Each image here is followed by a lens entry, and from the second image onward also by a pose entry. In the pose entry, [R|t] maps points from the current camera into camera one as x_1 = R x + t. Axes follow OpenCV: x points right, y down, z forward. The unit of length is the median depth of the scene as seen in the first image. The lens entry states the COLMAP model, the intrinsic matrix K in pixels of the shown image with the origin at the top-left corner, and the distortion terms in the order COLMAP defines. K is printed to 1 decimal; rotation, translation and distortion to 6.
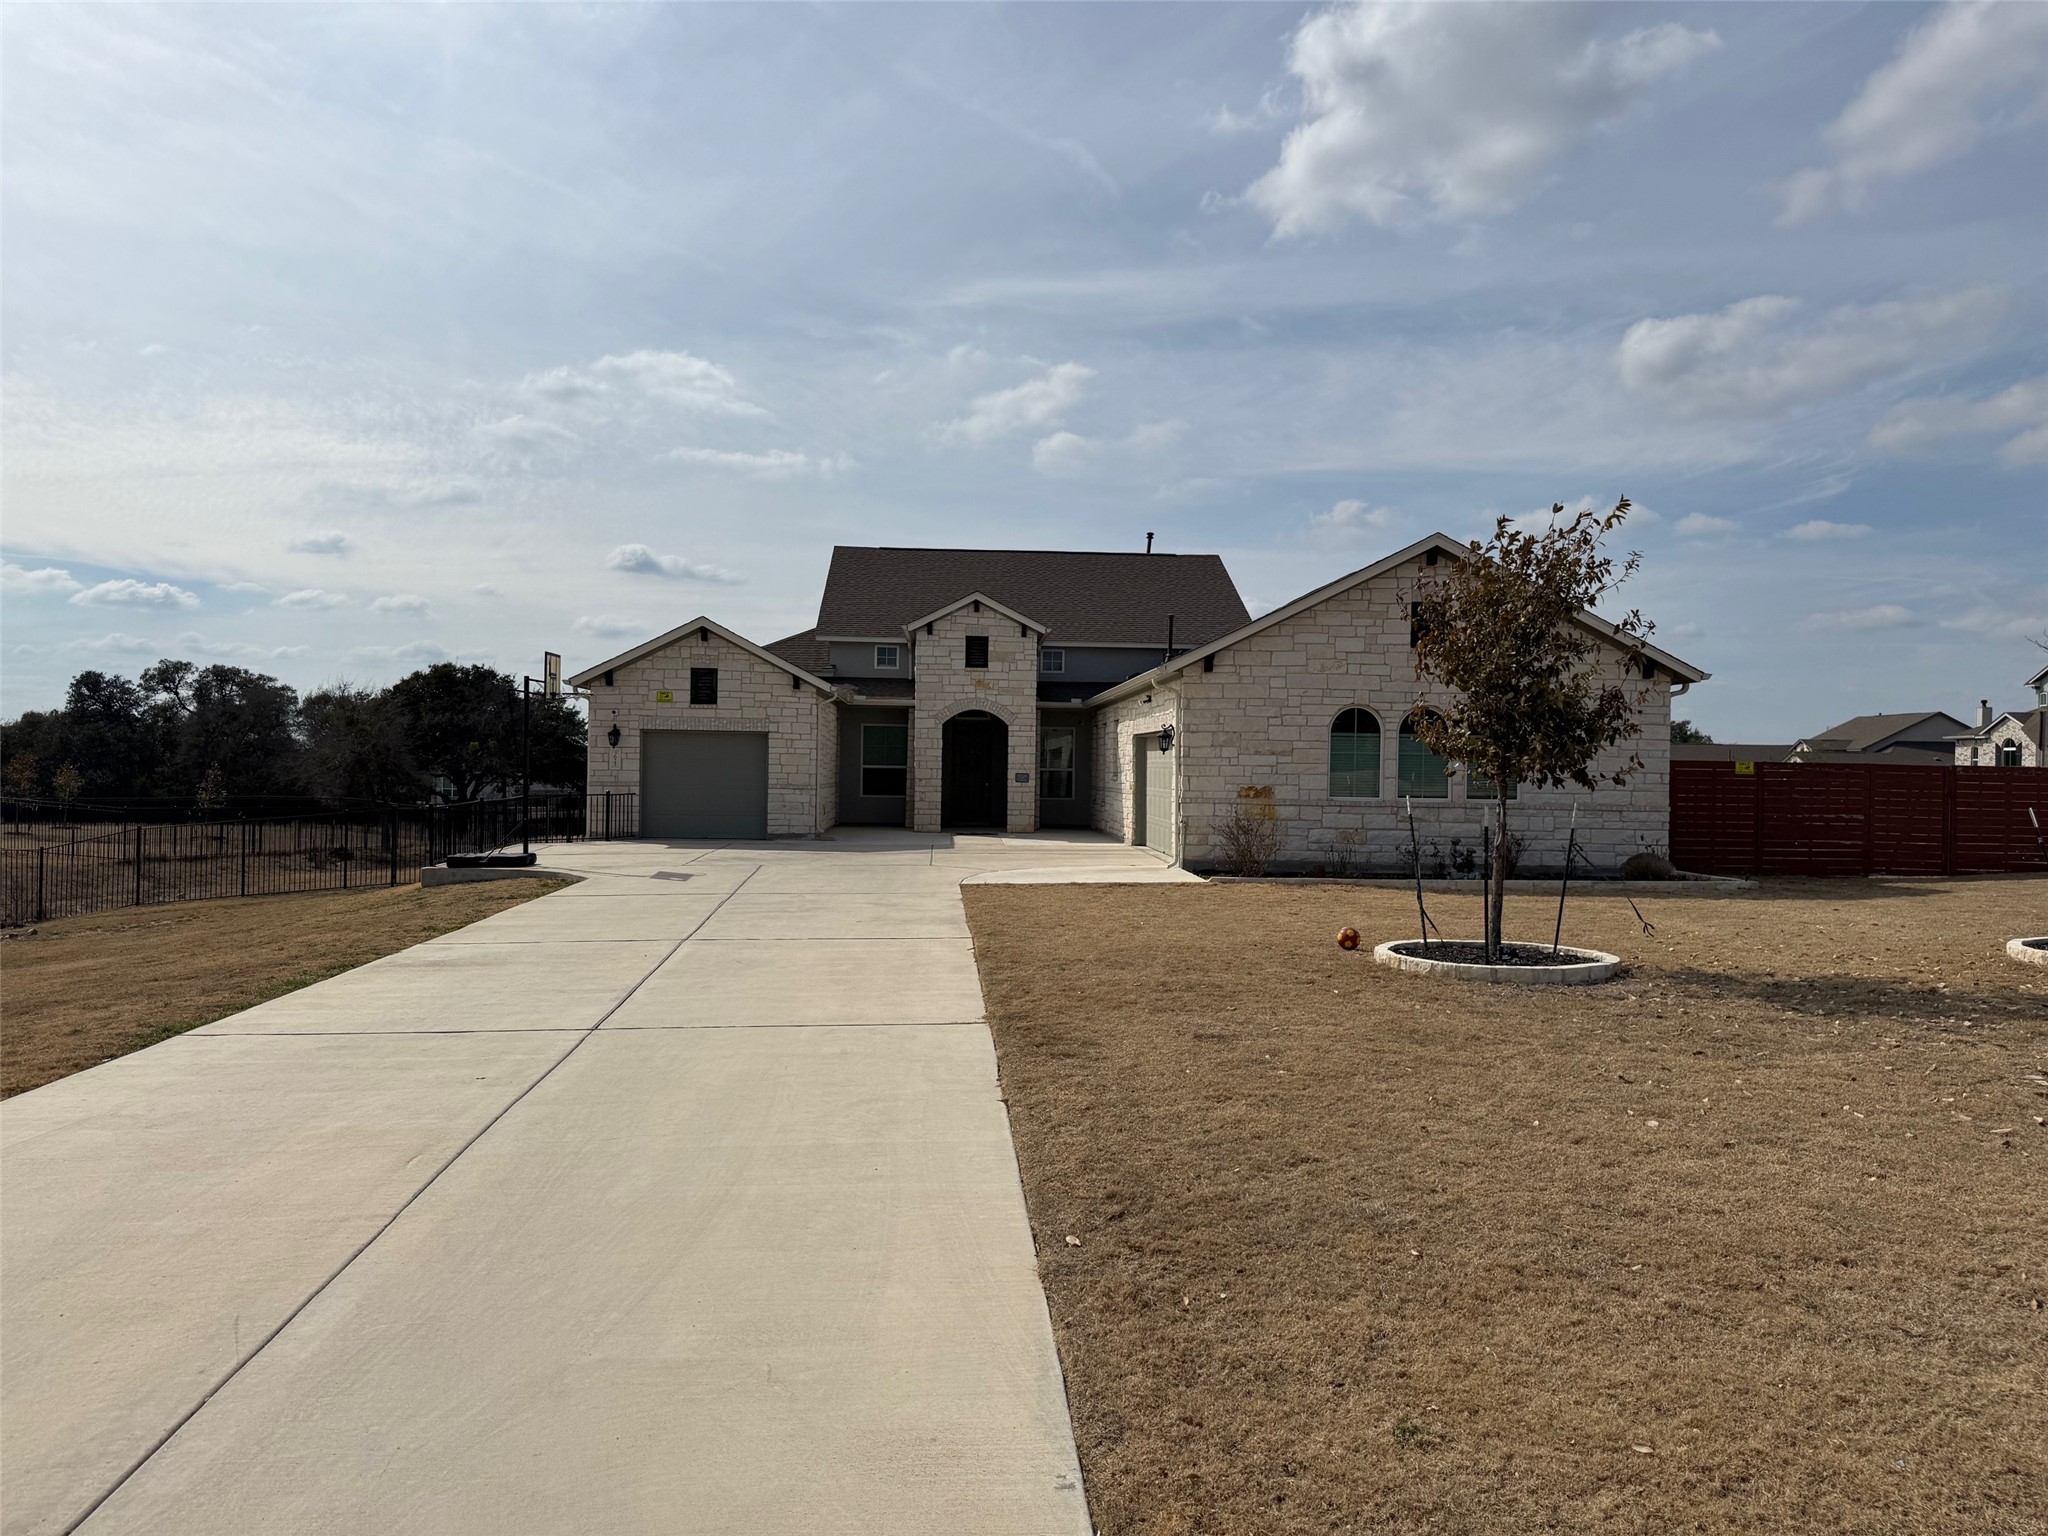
lens RADIAL K [[1436.6, 0, 1024.0], [0, 1436.6, 768.0], [0, 0, 1]] dist [0.010470, -0.001355]
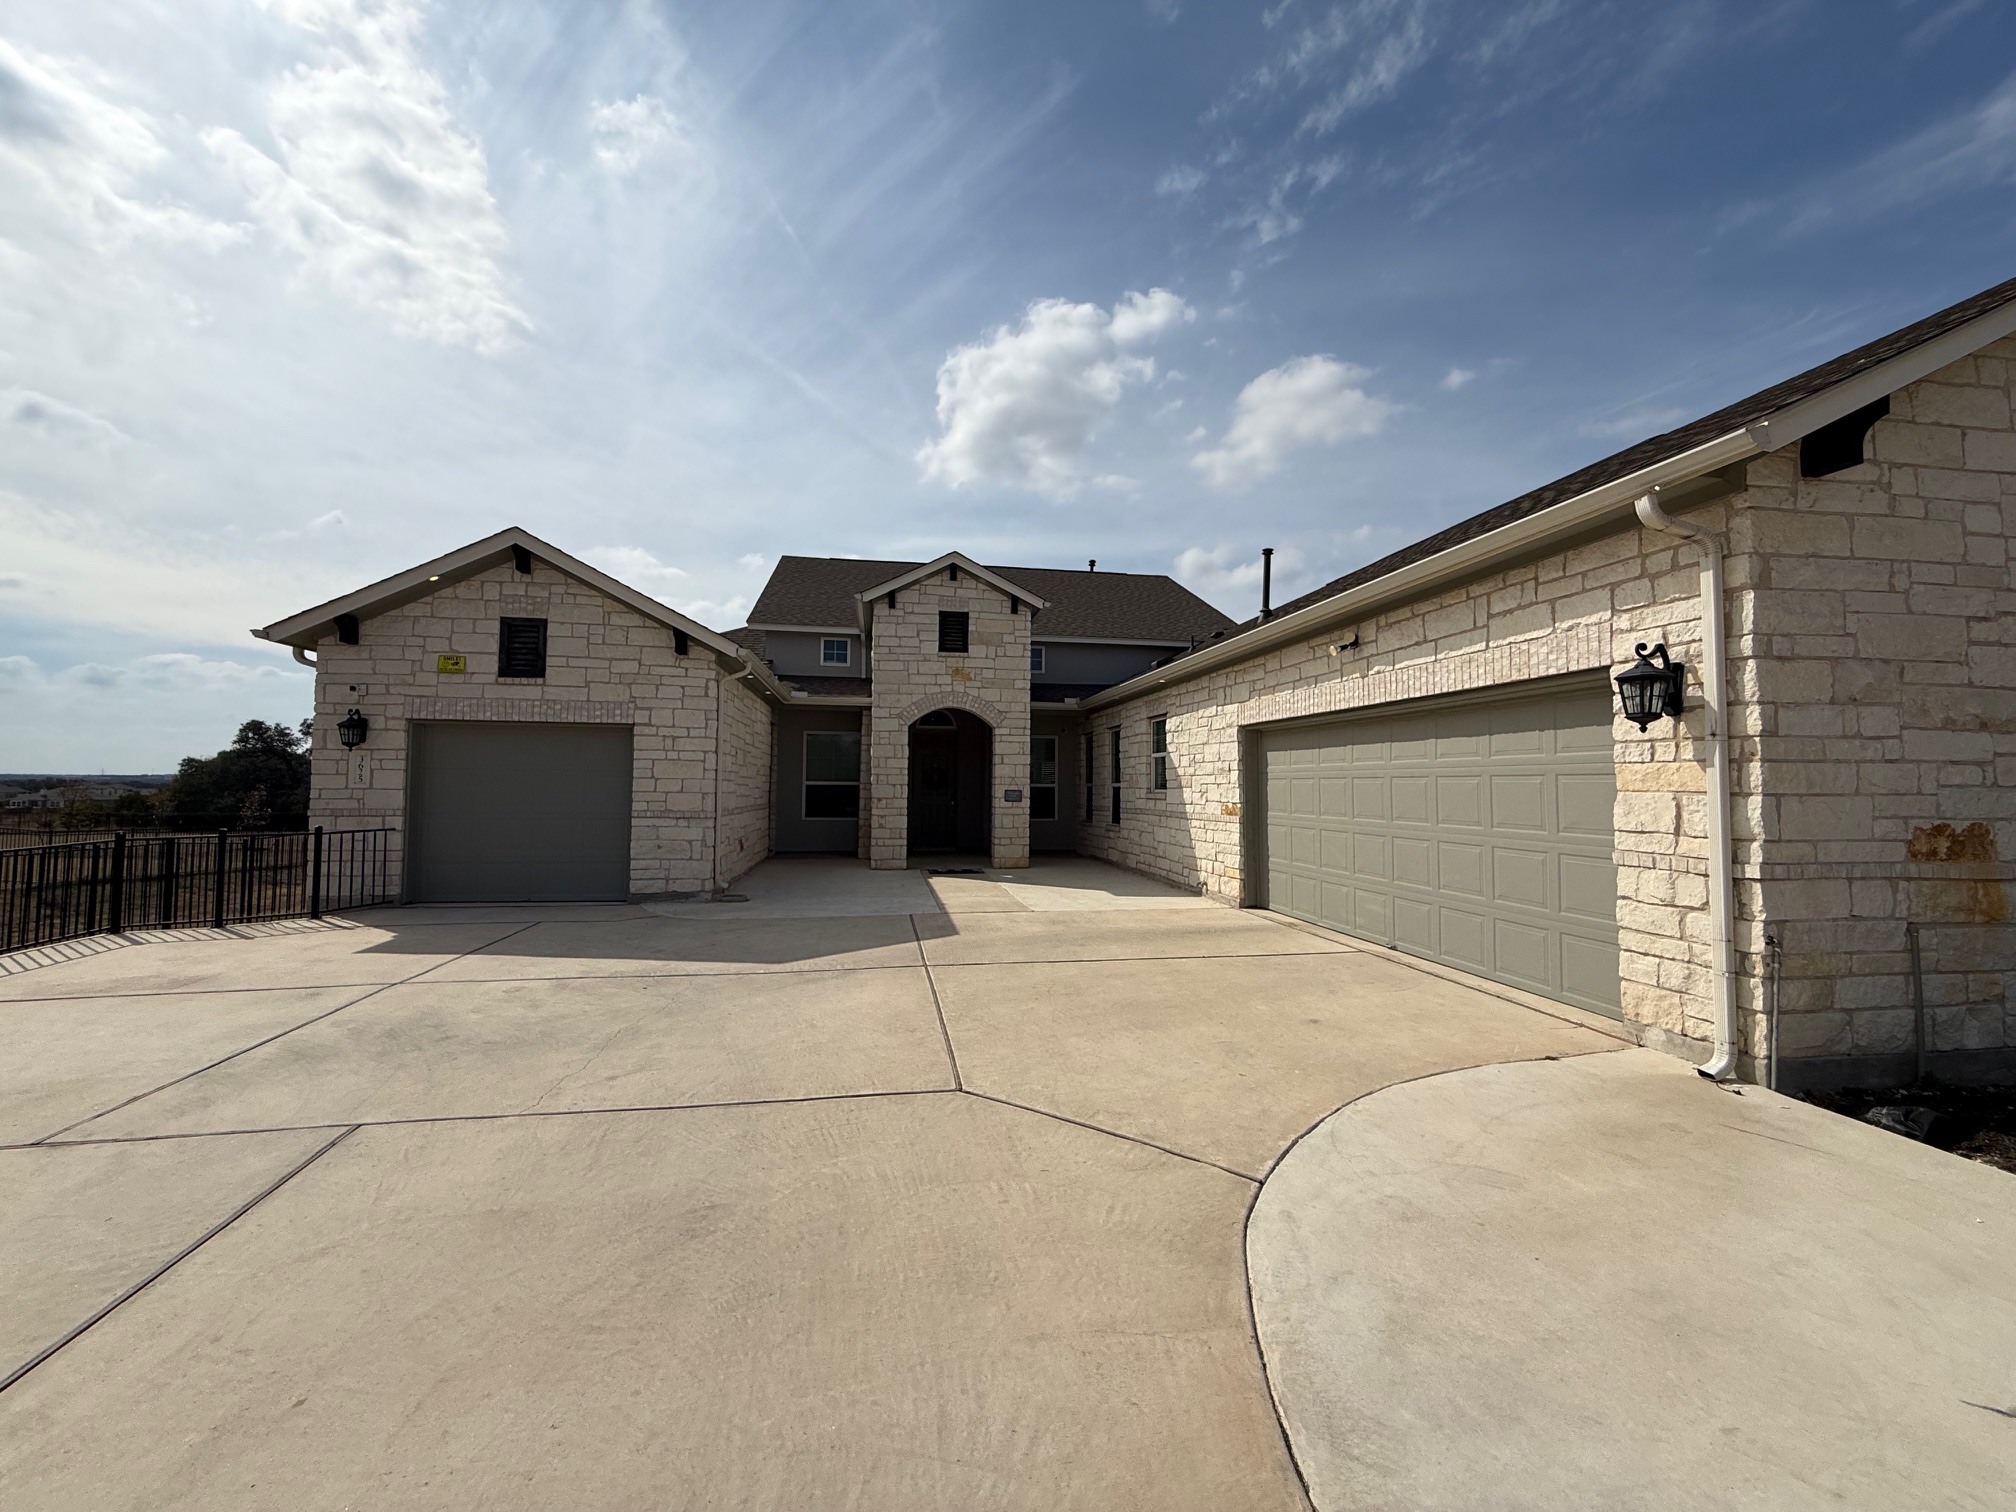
lens RADIAL K [[805.0, 0, 1003.3], [0, 805.0, 756.3], [0, 0, 1]] dist [-0.000679, -0.000244]
pose [[0.994514, -0.001618, 0.104591, -0.052039], [0.005570, 0.999281, -0.037508, 0.001839], [-0.104455, 0.037884, 0.993808, 0.577437]]
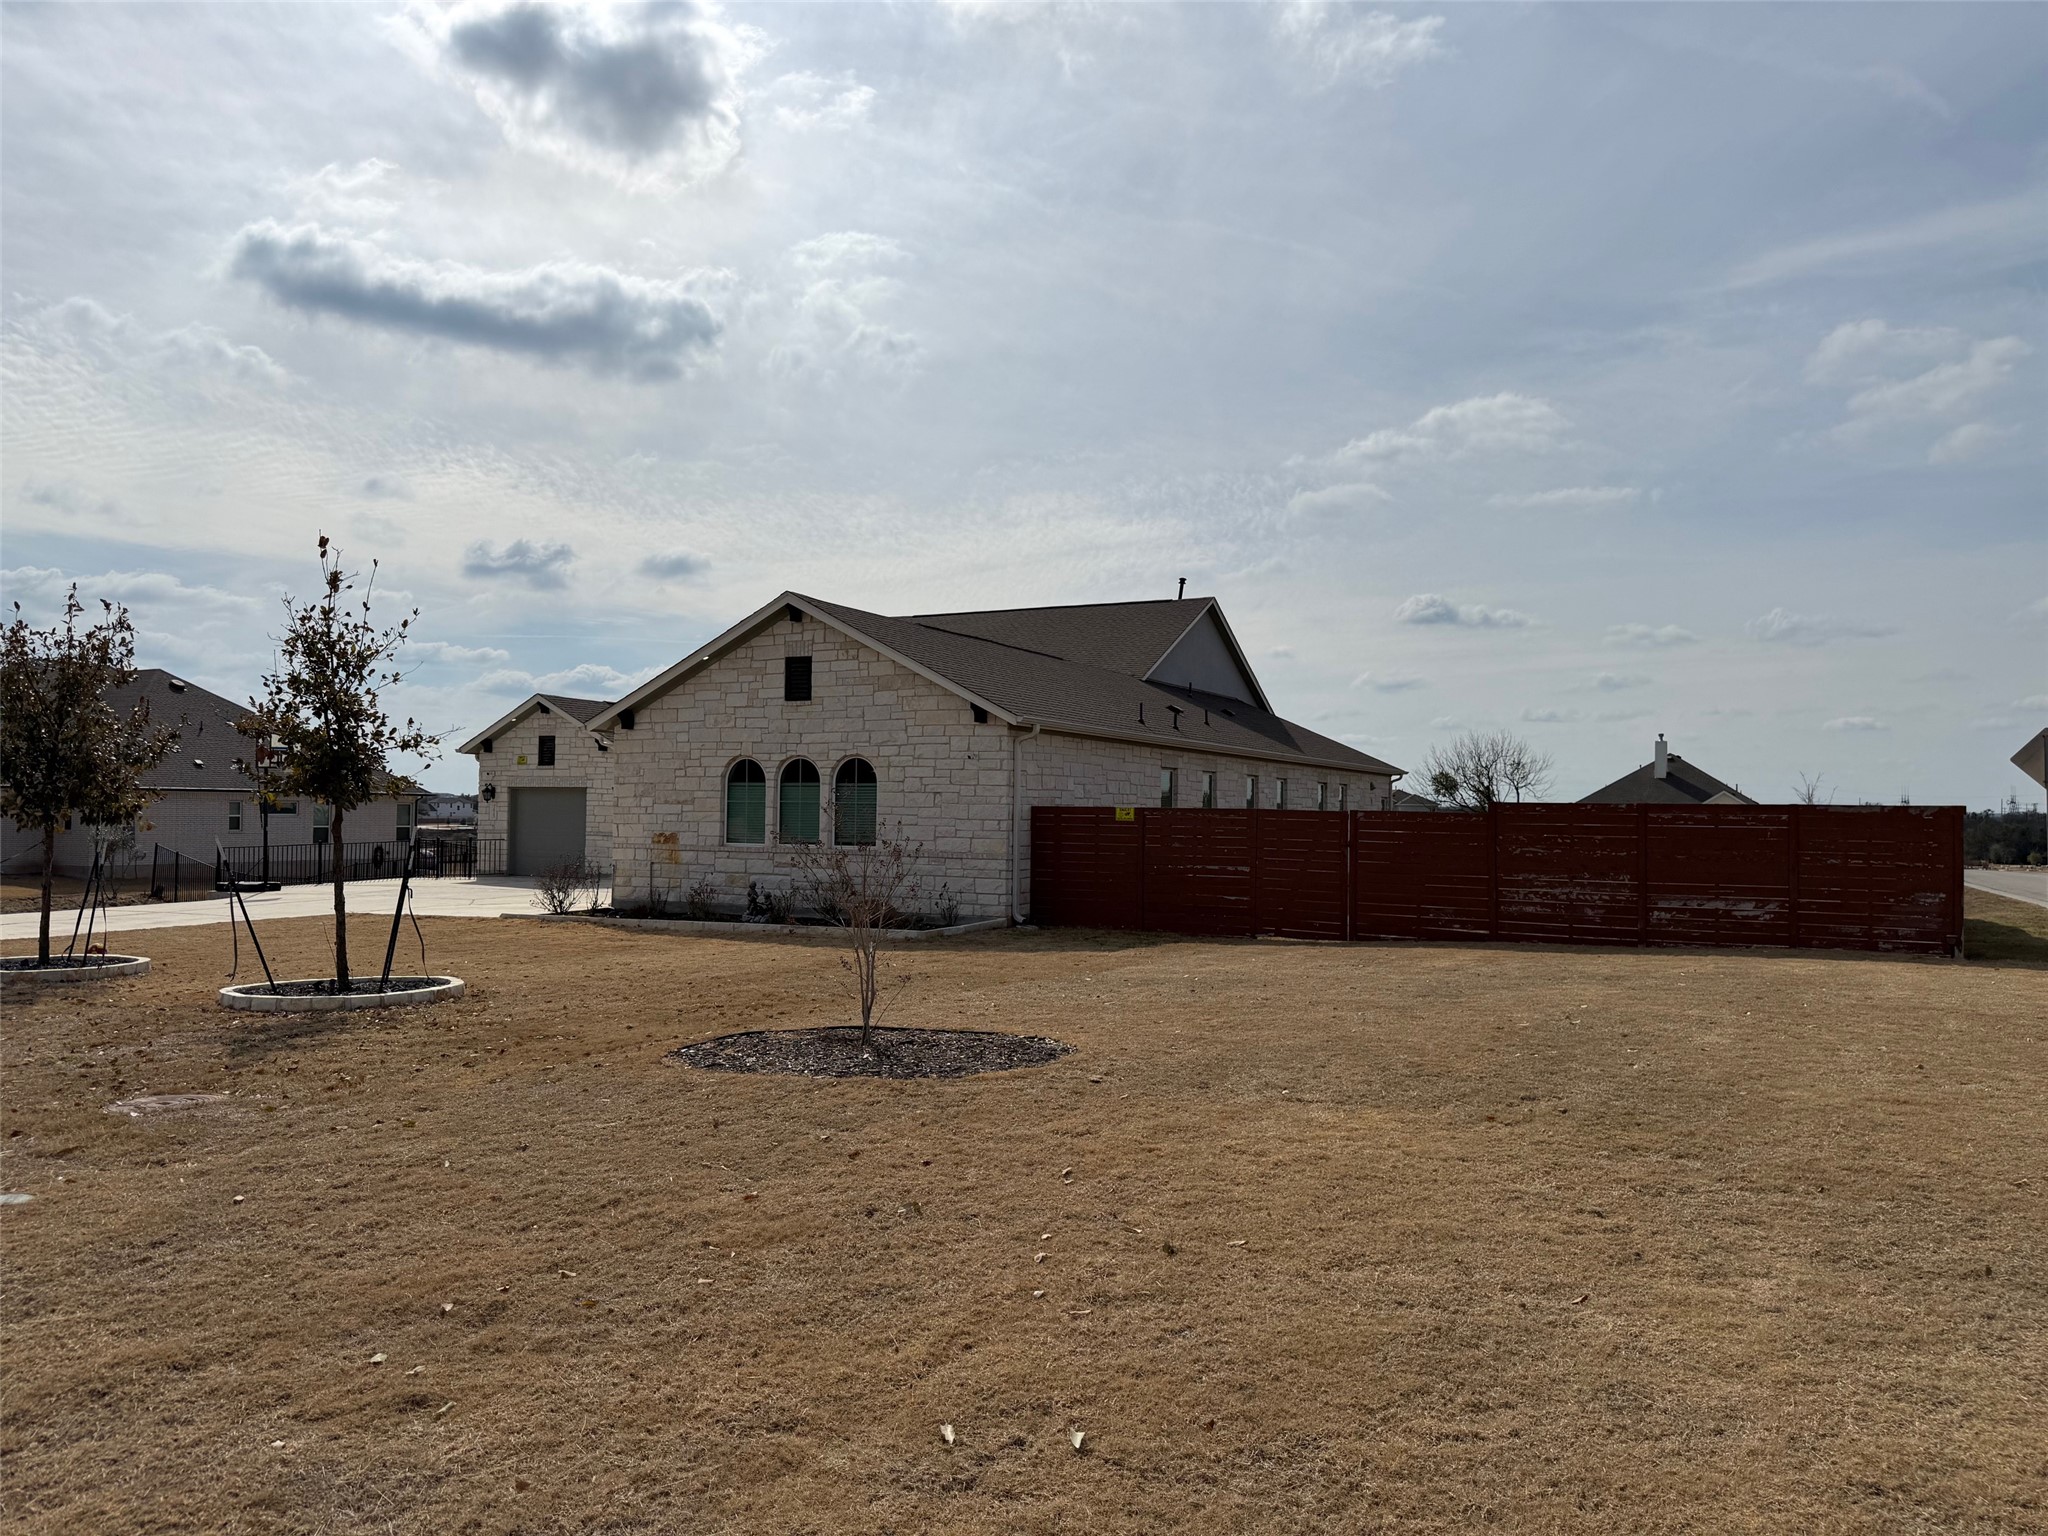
lens RADIAL K [[1462.7, 0, 1024.5], [0, 1462.7, 791.8], [0, 0, 1]] dist [0.198258, -0.264729]
pose [[0.866045, -0.011908, -0.499824, 0.661774], [0.001140, 0.999761, -0.021844, 0.004428], [0.499965, 0.018348, 0.865851, 0.112060]]
